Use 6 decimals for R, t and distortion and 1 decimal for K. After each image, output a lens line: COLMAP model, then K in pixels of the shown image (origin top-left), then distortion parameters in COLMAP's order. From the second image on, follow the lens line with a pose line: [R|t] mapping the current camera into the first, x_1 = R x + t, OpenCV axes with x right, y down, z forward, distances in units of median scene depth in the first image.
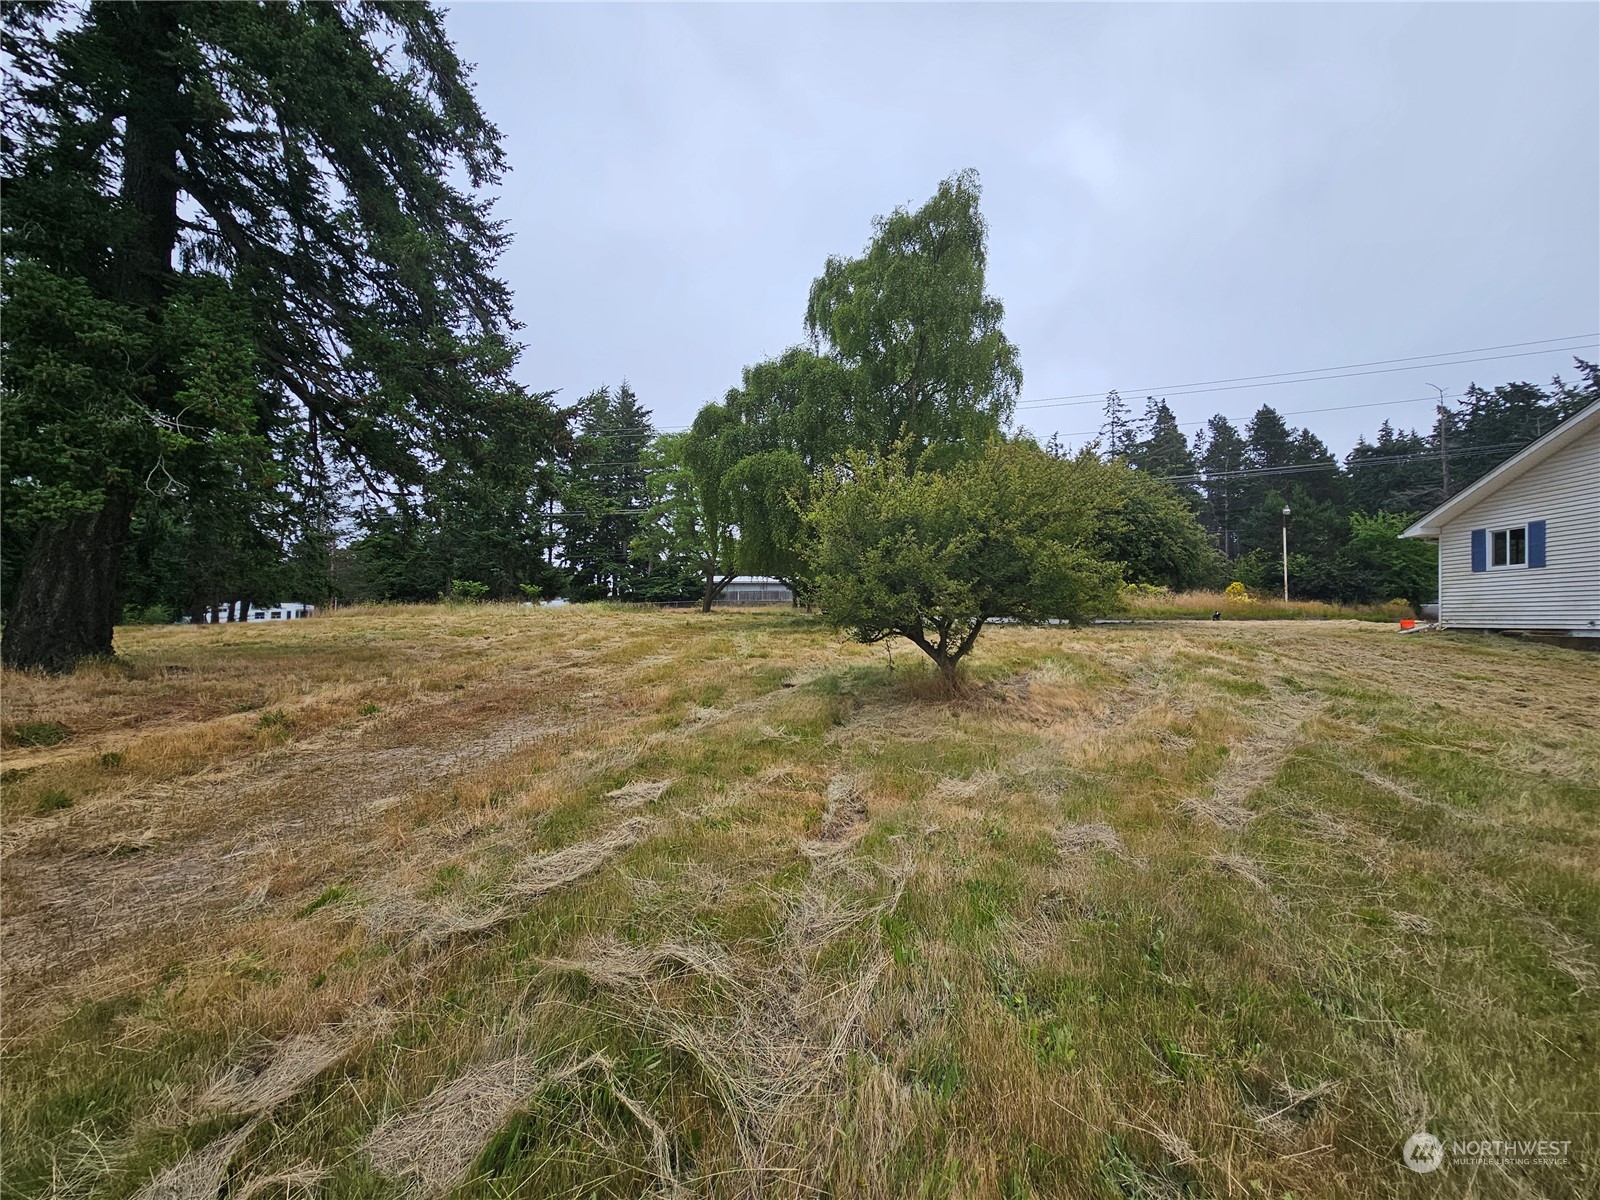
lens RADIAL K [[709.3, 0, 729.3], [0, 709.3, 605.7], [0, 0, 1]] dist [0.001537, -0.004866]
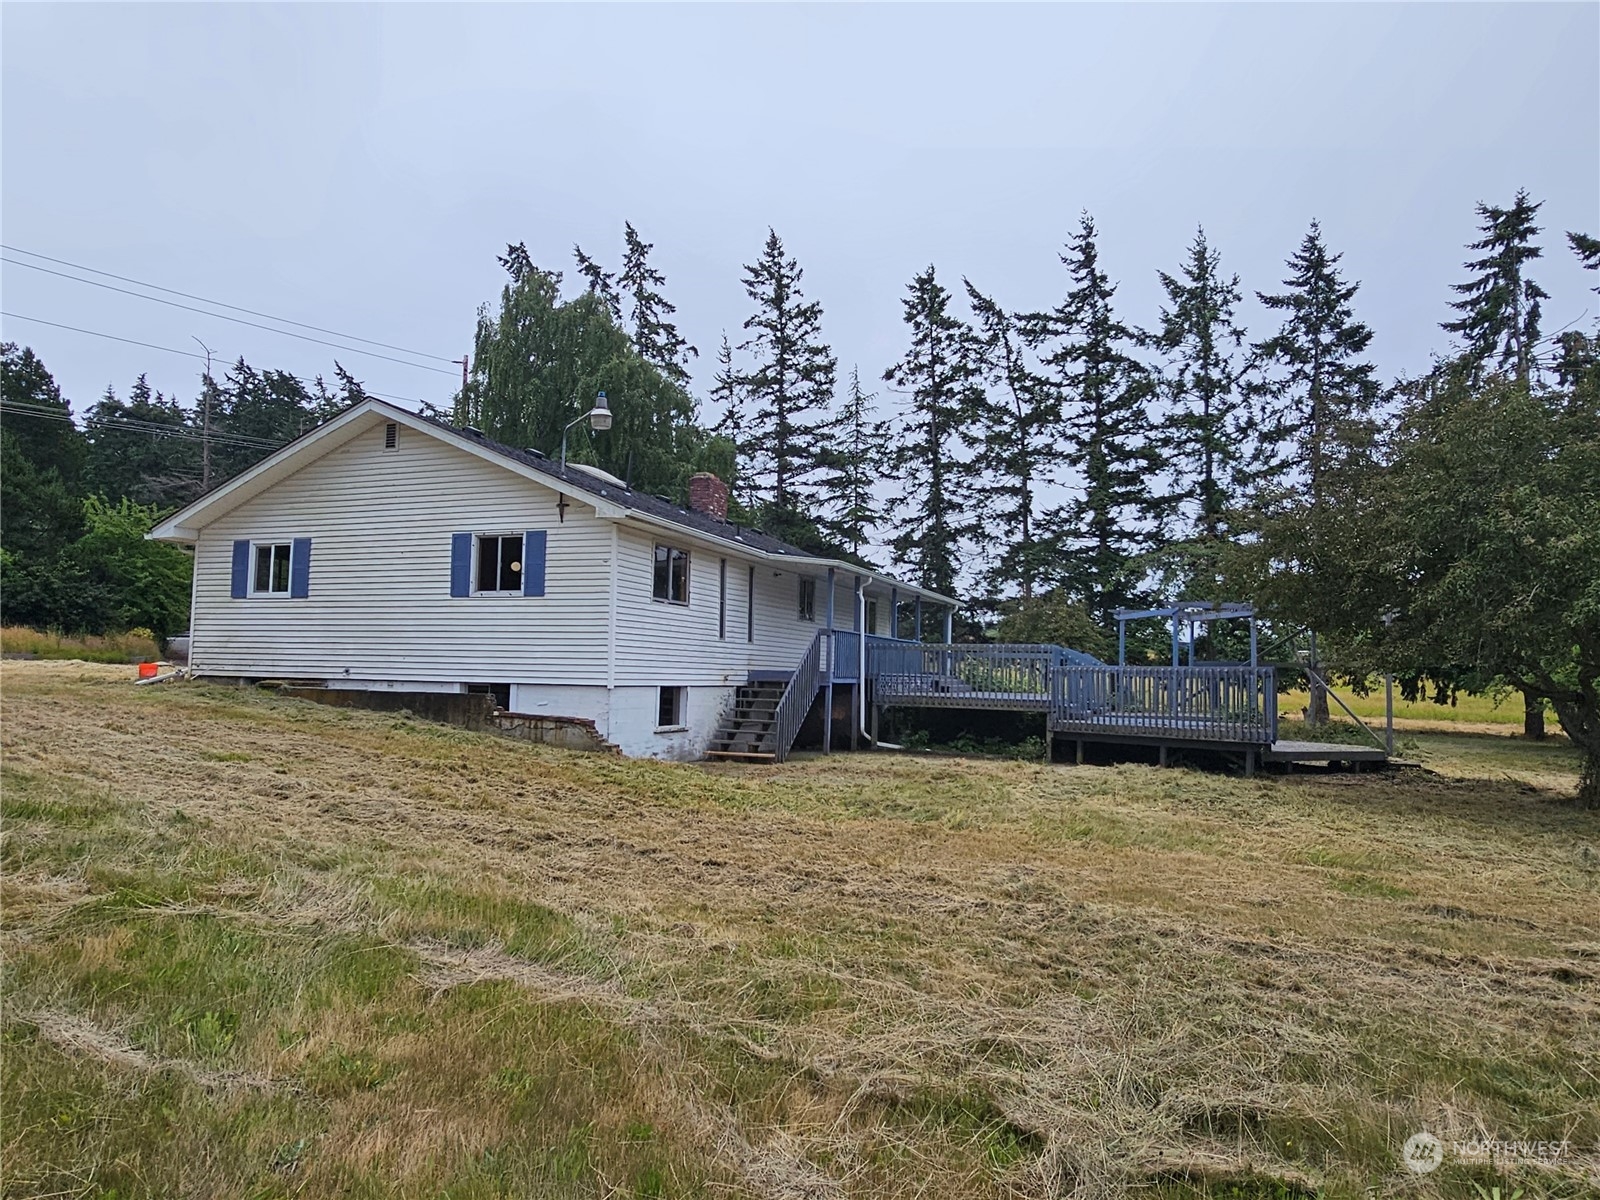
lens RADIAL K [[1052.7, 0, 802.4], [0, 1052.7, 623.9], [0, 0, 1]] dist [0.003544, -0.001266]
pose [[0.251081, 0.043656, 0.966981, 0.138647], [-0.041989, 0.998533, -0.034178, -0.007595], [-0.967055, -0.032021, 0.252545, 0.142032]]
